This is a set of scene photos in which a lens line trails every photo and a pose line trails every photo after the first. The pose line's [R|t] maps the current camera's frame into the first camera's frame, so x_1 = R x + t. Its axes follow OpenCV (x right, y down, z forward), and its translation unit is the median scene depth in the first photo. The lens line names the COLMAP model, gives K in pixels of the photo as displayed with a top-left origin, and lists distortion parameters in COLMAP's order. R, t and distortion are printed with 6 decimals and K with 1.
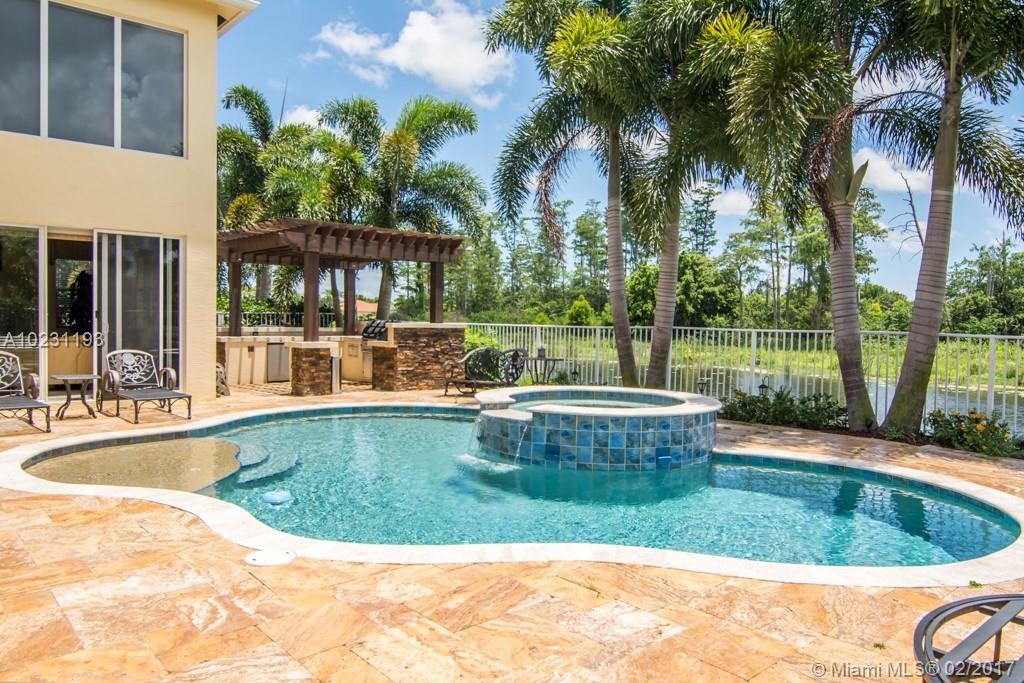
lens RADIAL K [[709.4, 0, 517.7], [0, 709.4, 340.1], [0, 0, 1]] dist [-0.006071, -0.005814]
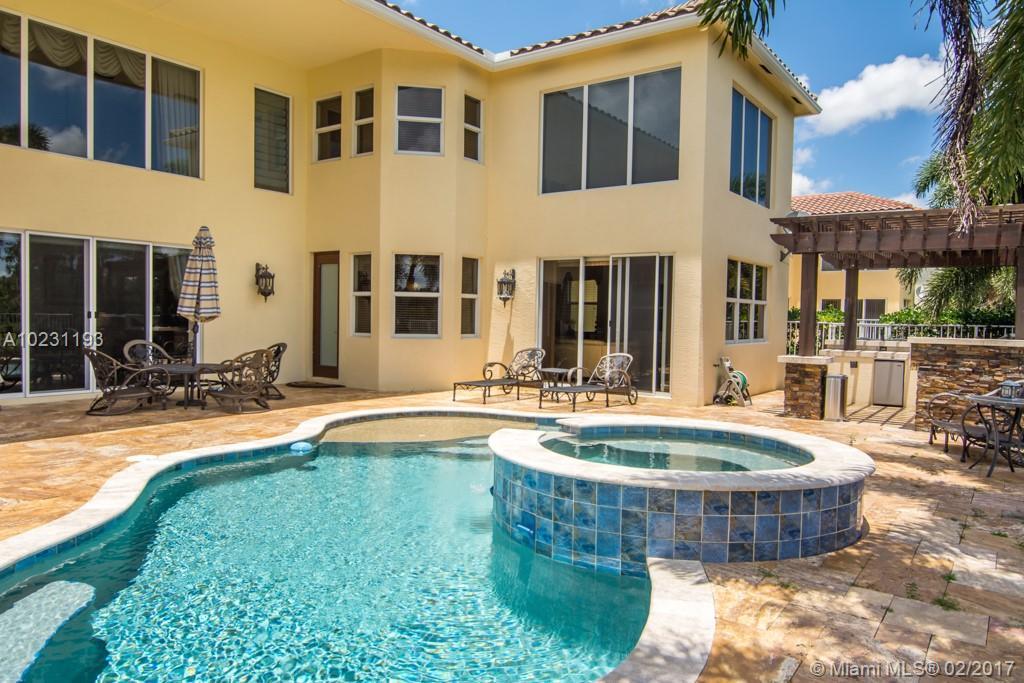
lens RADIAL K [[709.4, 0, 517.7], [0, 709.4, 340.1], [0, 0, 1]] dist [-0.006071, -0.005814]
pose [[0.224063, 0.020109, -0.974367, 0.443968], [-0.044936, 0.998937, 0.010282, -0.009709], [0.973538, 0.041481, 0.224728, 0.432781]]
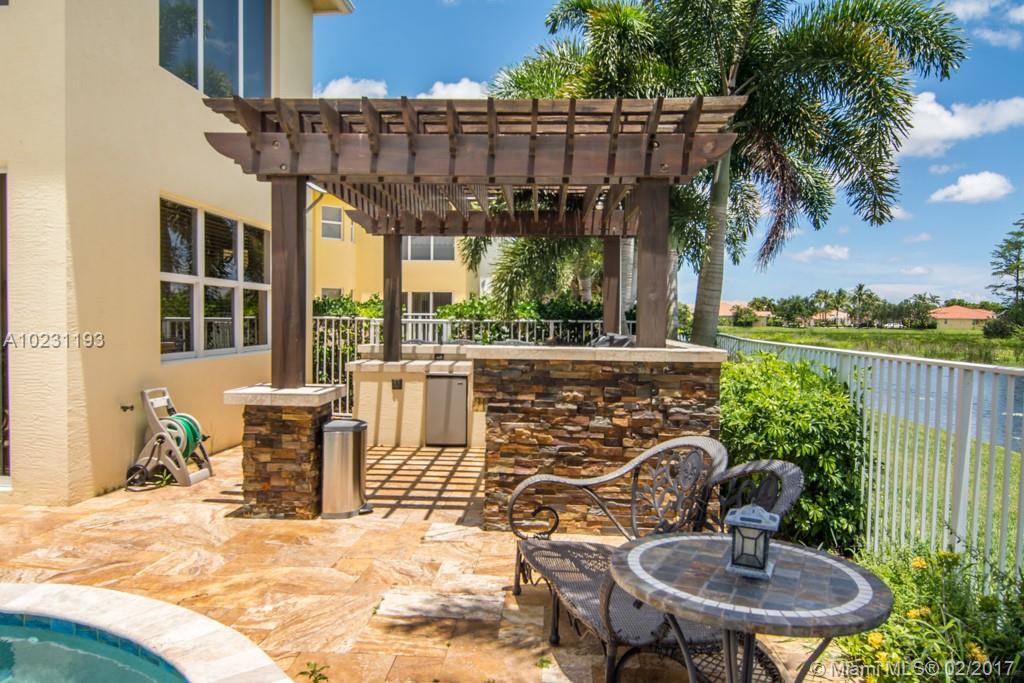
lens RADIAL K [[709.4, 0, 517.7], [0, 709.4, 340.1], [0, 0, 1]] dist [-0.006071, -0.005814]
pose [[0.709363, 0.012796, -0.704727, 0.102007], [-0.021251, 0.999769, -0.003238, -0.026169], [0.704523, 0.017273, 0.709471, 0.744650]]
